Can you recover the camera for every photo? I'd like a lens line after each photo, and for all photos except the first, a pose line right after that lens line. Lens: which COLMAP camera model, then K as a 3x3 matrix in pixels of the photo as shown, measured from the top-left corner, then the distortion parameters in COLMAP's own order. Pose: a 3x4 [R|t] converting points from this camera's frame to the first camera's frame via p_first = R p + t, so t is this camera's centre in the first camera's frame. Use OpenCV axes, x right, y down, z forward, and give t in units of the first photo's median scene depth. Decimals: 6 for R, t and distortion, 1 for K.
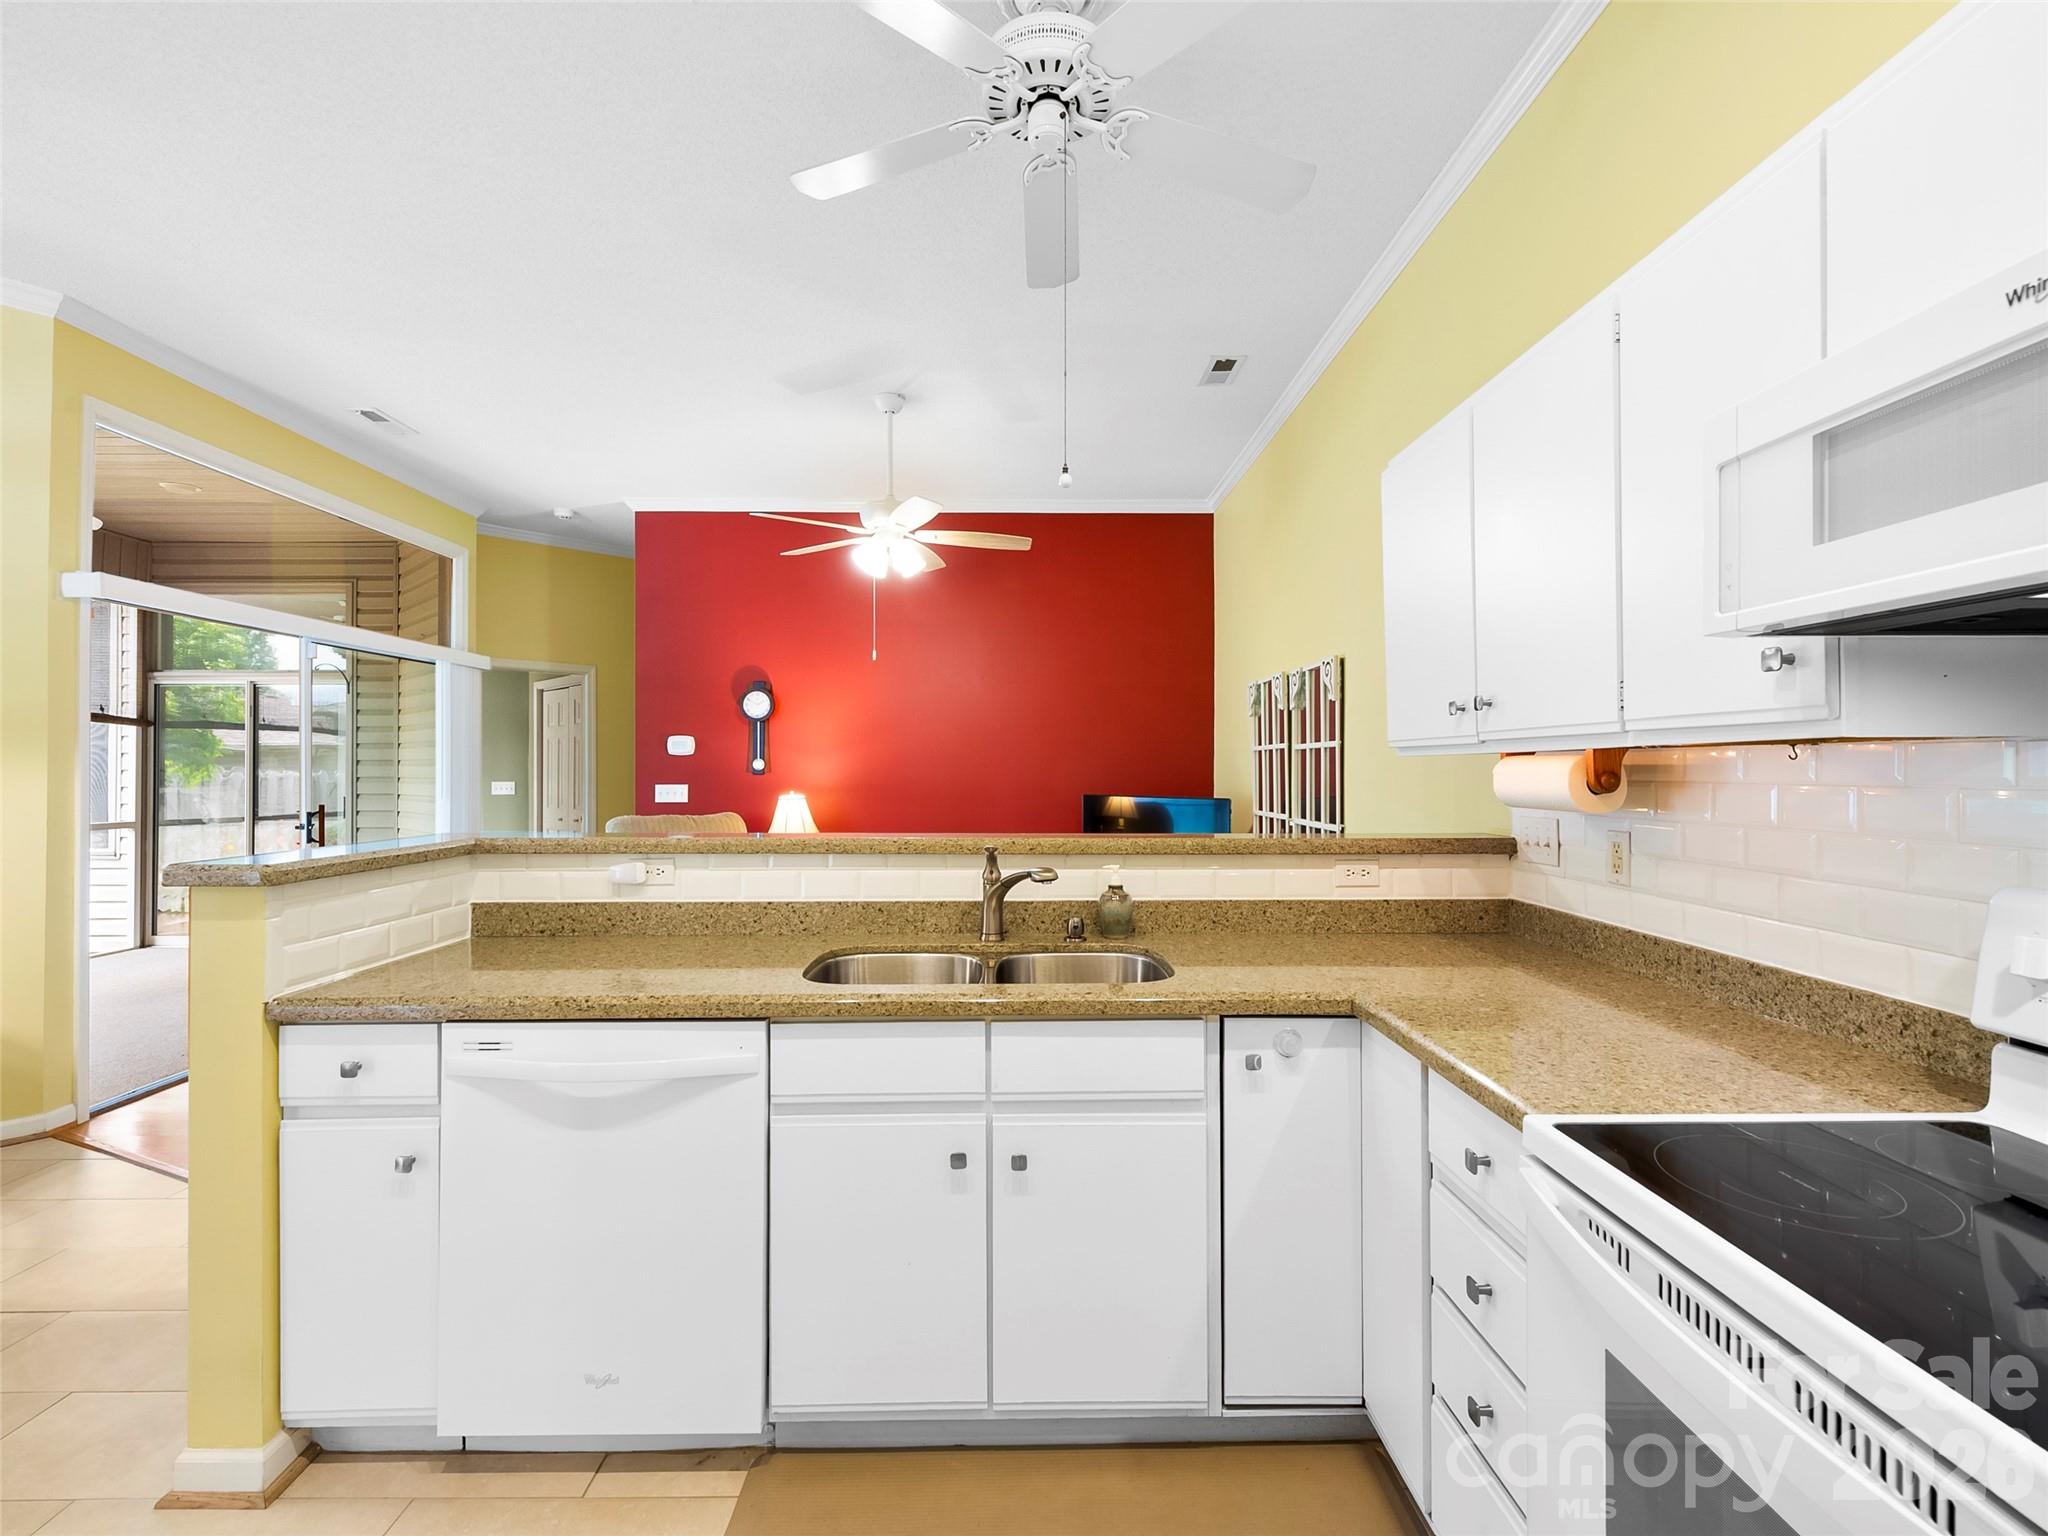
lens RADIAL K [[910.8, 0, 1034.6], [0, 910.8, 768.0], [0, 0, 1]] dist [-0.002382, -0.000710]
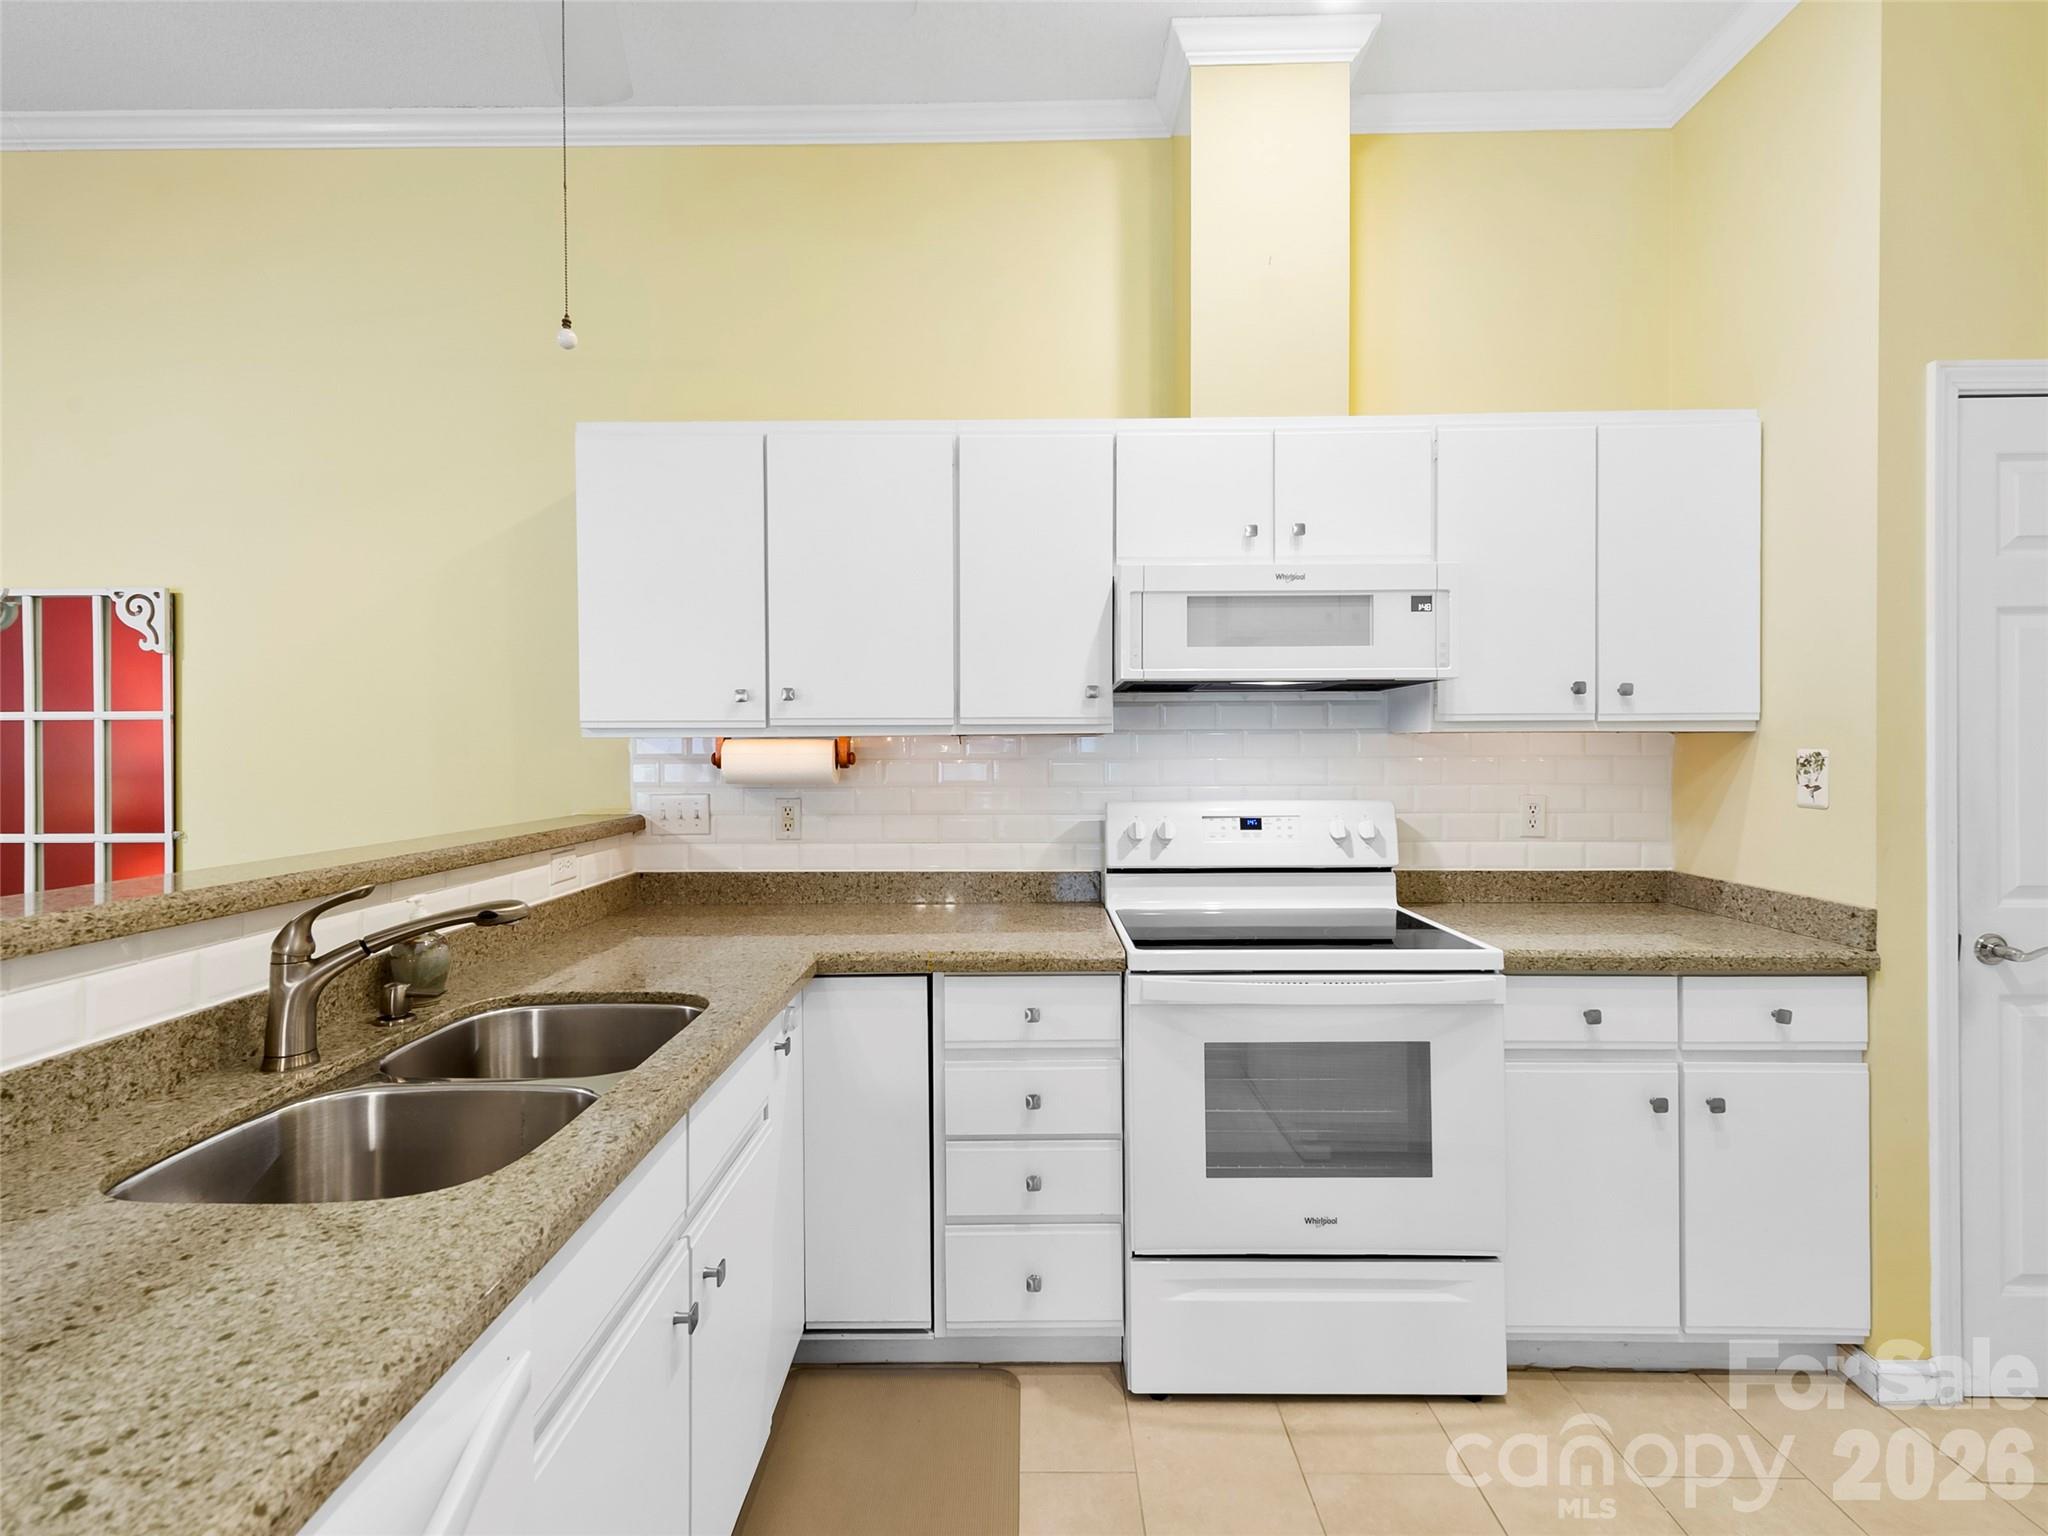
lens RADIAL K [[910.8, 0, 1014.3], [0, 910.8, 768.2], [0, 0, 1]] dist [-0.002382, -0.000710]
pose [[0.044975, -0.017344, 0.998838, -0.526855], [0.001476, 0.999849, 0.017295, 0.003697], [-0.998987, 0.000696, 0.044994, 0.513376]]
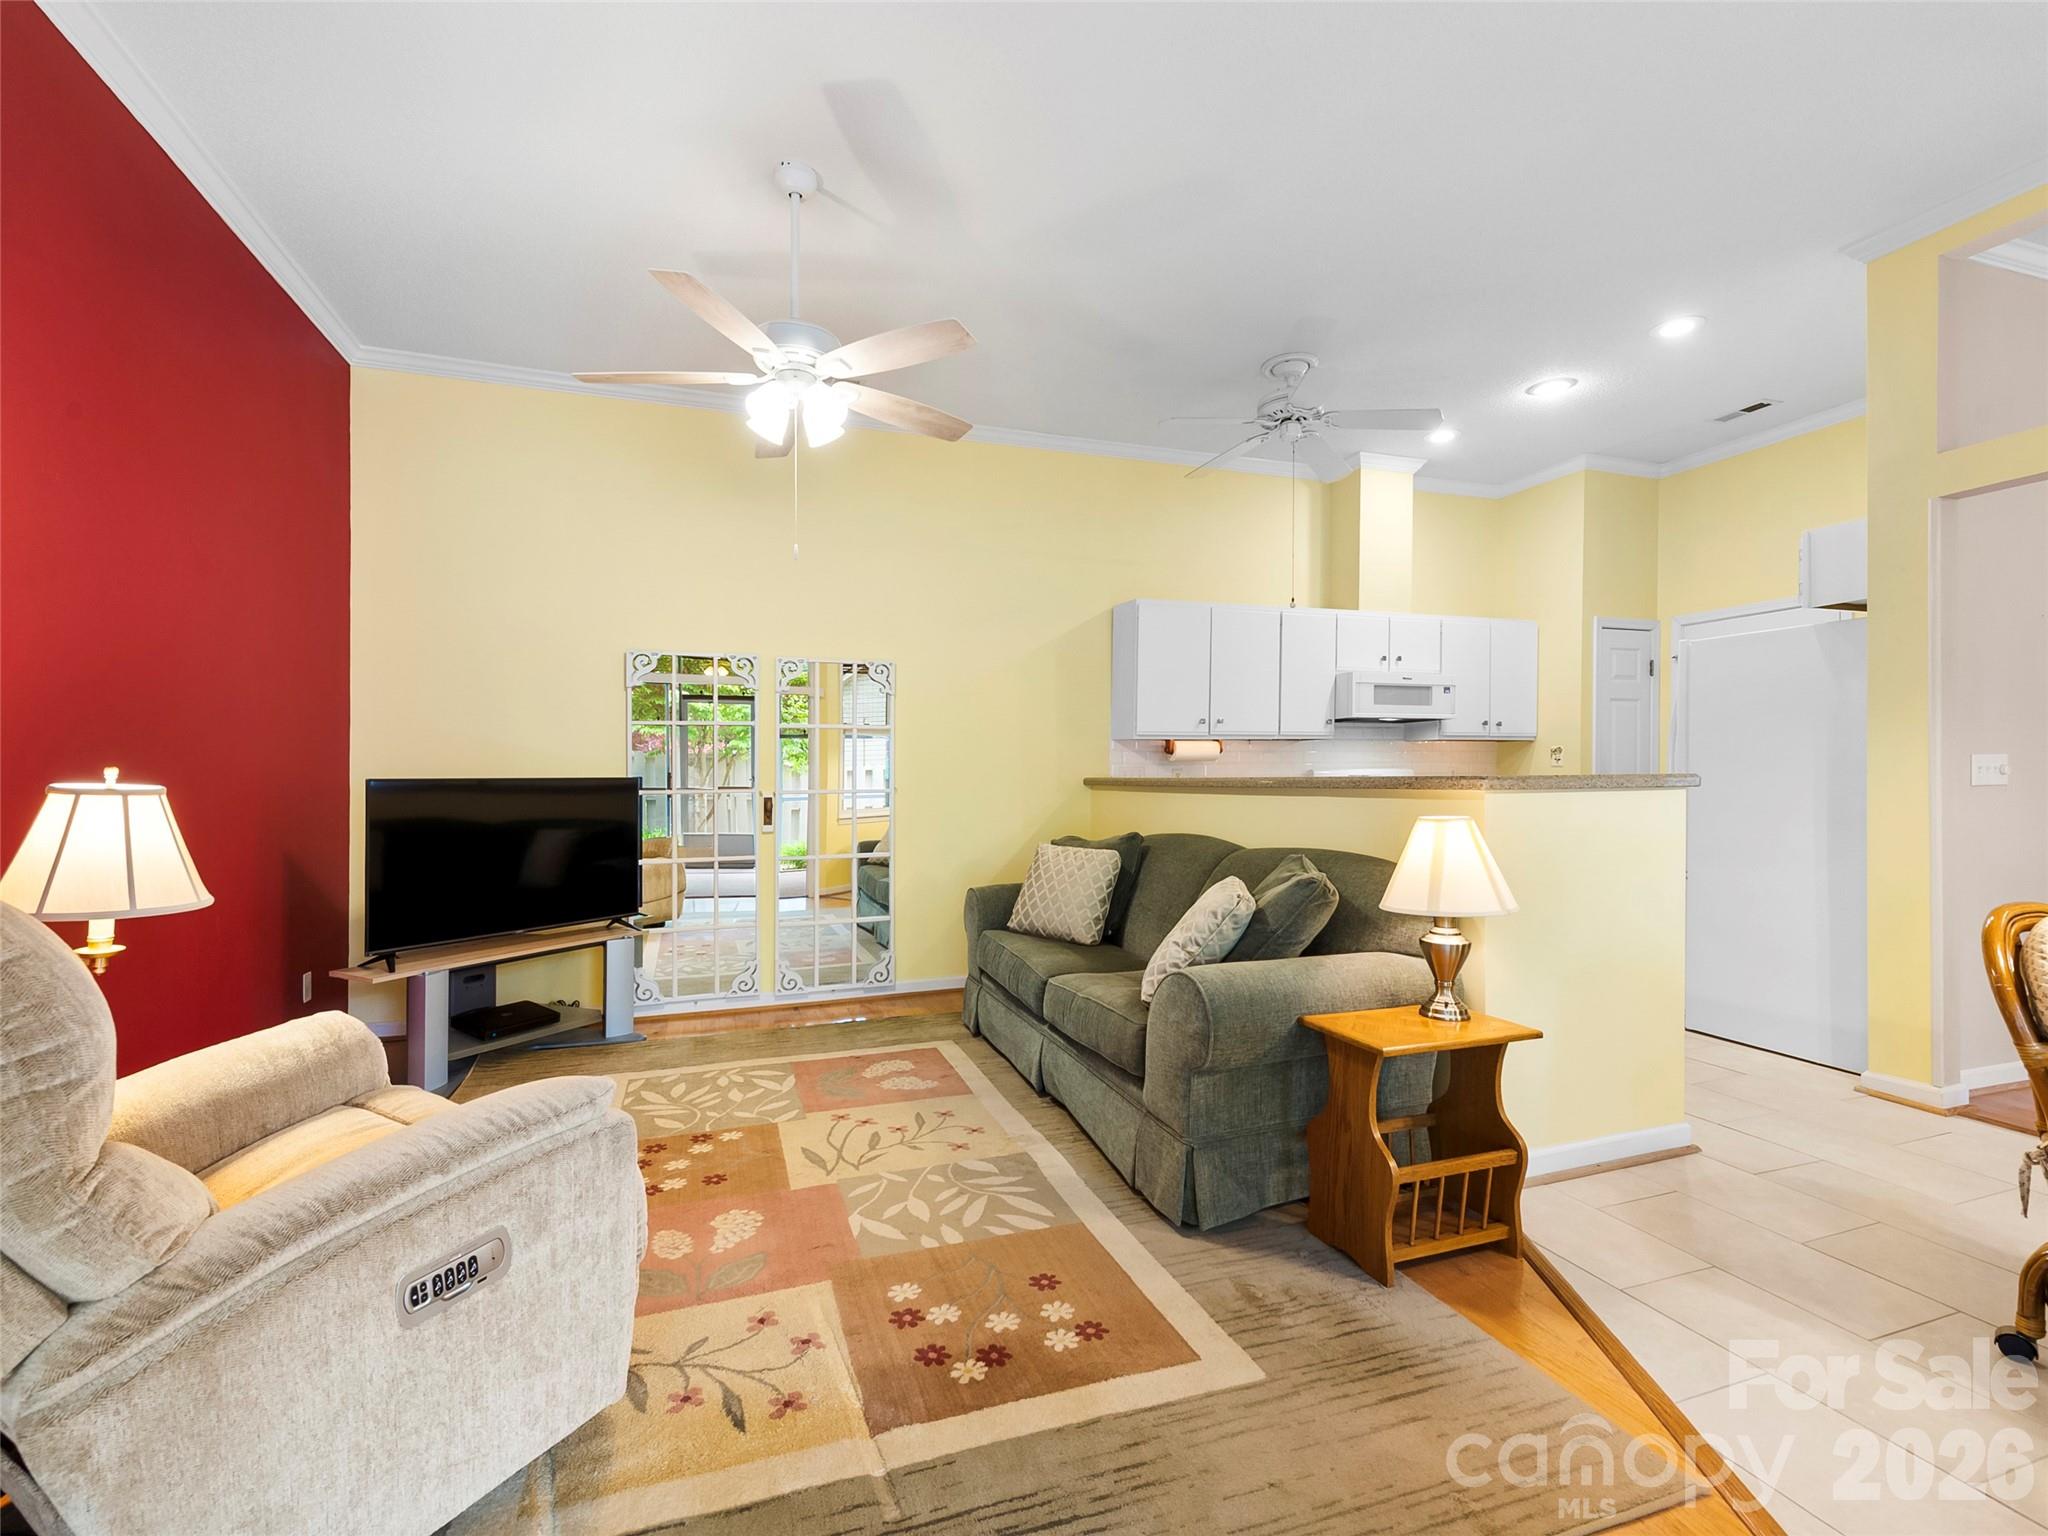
lens RADIAL K [[916.3, 0, 1035.5], [0, 916.3, 786.2], [0, 0, 1]] dist [0.018730, -0.006614]
pose [[-0.310401, -0.007536, 0.950576, -1.506304], [0.006711, 0.999926, 0.010119, 0.072063], [-0.950582, 0.009520, -0.310327, 1.845154]]
